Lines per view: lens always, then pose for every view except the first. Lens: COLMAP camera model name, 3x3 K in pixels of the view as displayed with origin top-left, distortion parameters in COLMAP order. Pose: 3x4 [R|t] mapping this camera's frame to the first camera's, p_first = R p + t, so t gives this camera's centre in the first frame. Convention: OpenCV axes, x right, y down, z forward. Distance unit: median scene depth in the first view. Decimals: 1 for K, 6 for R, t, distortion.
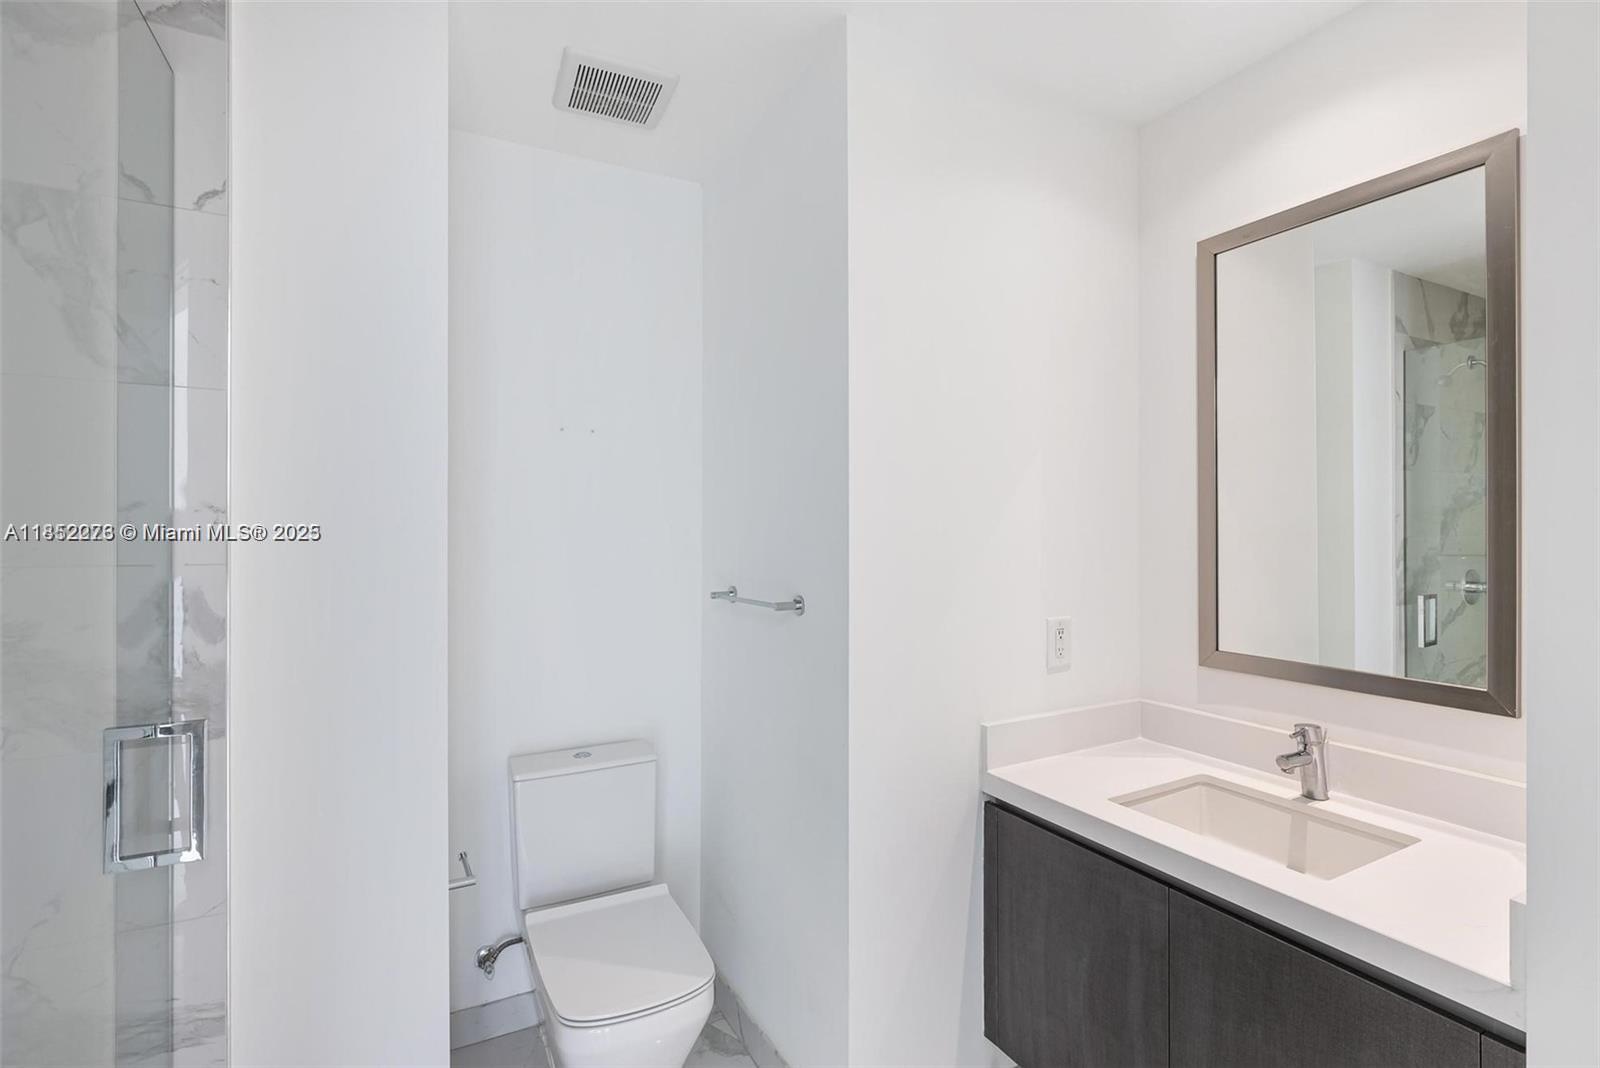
lens RADIAL K [[761.8, 0, 794.5], [0, 761.8, 536.6], [0, 0, 1]] dist [-0.006017, 0.001219]
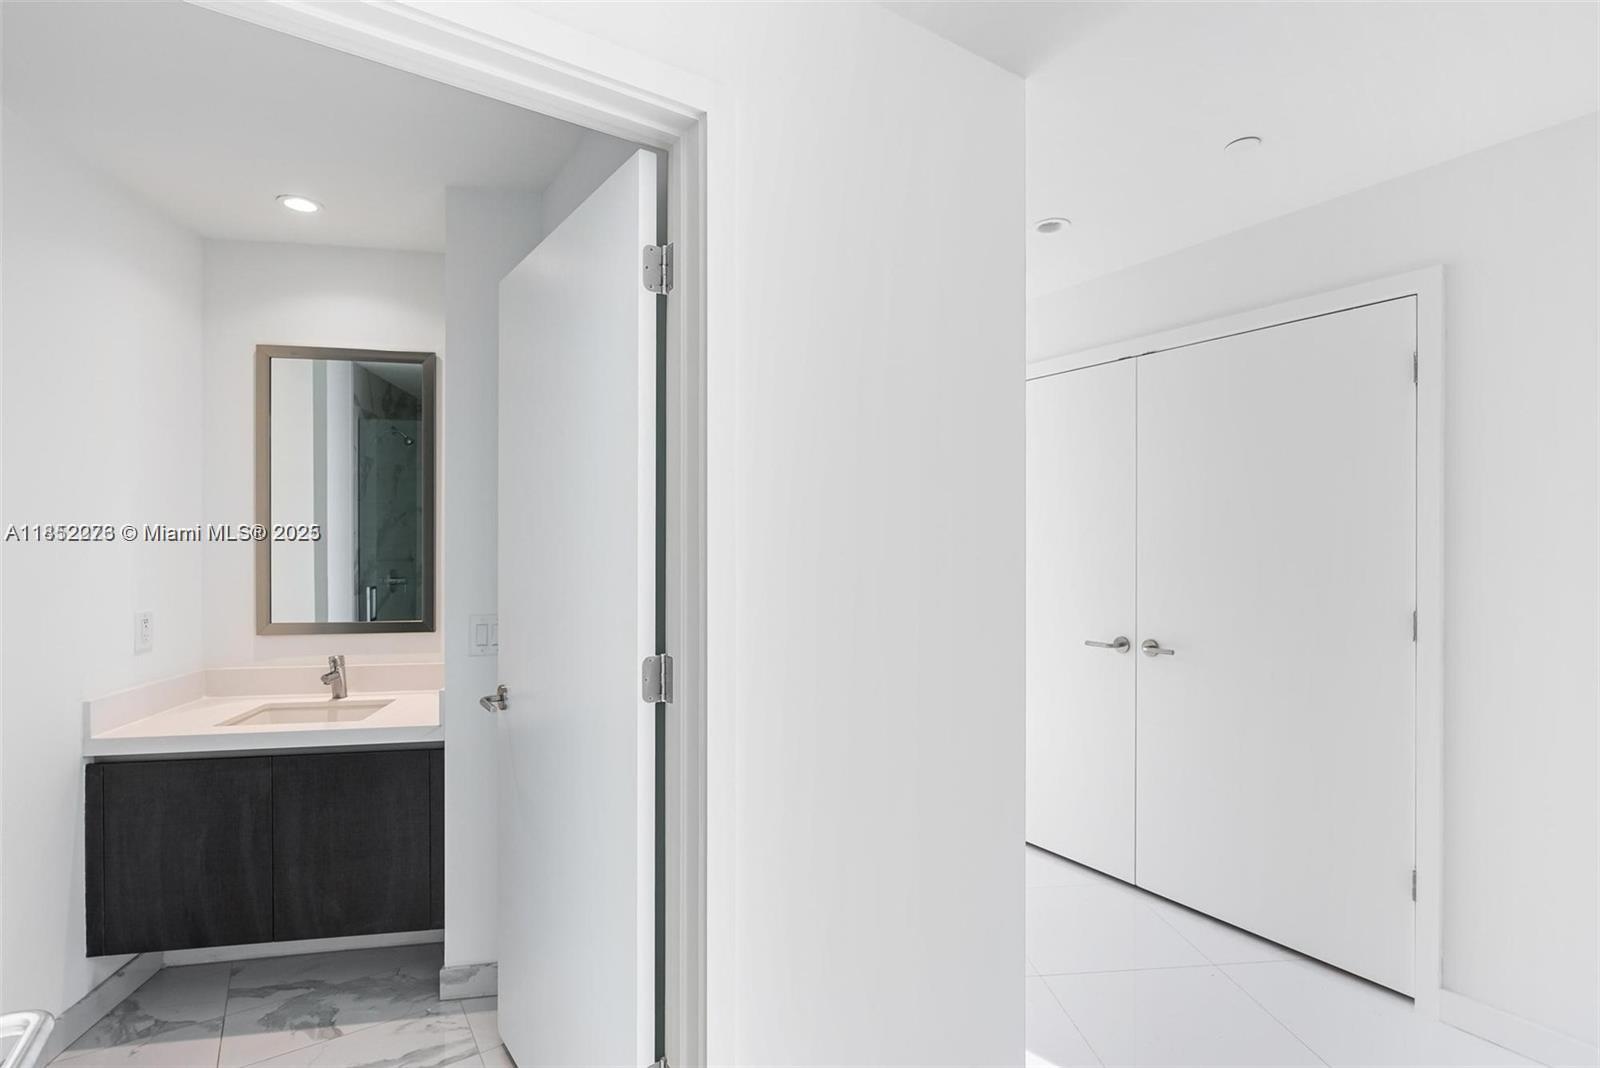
lens RADIAL K [[761.8, 0, 794.5], [0, 761.8, 536.6], [0, 0, 1]] dist [-0.006017, 0.001219]
pose [[0.325360, 0.011768, 0.945517, -0.521085], [0.003644, 0.999900, -0.013698, 0.004695], [-0.945583, 0.007902, 0.325285, -0.457989]]
